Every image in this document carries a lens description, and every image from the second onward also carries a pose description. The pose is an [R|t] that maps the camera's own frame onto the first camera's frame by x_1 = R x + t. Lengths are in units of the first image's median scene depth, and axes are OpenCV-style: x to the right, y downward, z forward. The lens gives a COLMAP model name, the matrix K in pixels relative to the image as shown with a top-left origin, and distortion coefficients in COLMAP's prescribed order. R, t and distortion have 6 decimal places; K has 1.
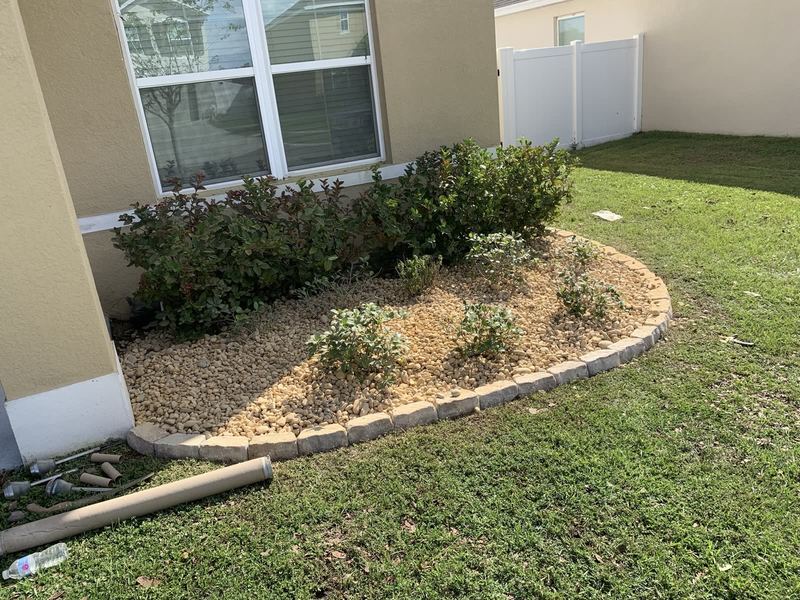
lens RADIAL K [[624.1, 0, 400.0], [0, 624.1, 300.0], [0, 0, 1]] dist [0.011883, -0.002315]
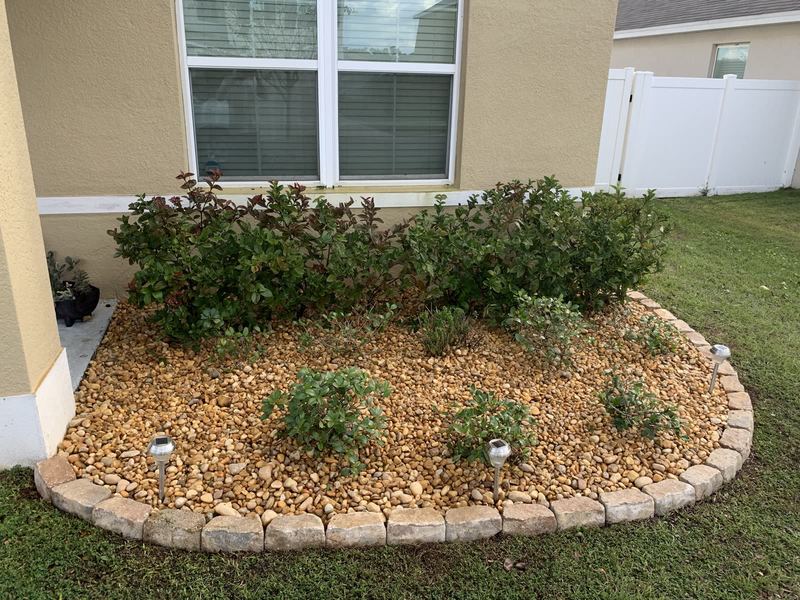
lens RADIAL K [[624.6, 0, 400.0], [0, 624.6, 300.0], [0, 0, 1]] dist [0.002350, 0.004457]
pose [[0.966821, 0.196236, -0.163549, 0.091426], [-0.195202, 0.980504, 0.022532, -0.079099], [0.164782, 0.010140, 0.986278, 0.141839]]
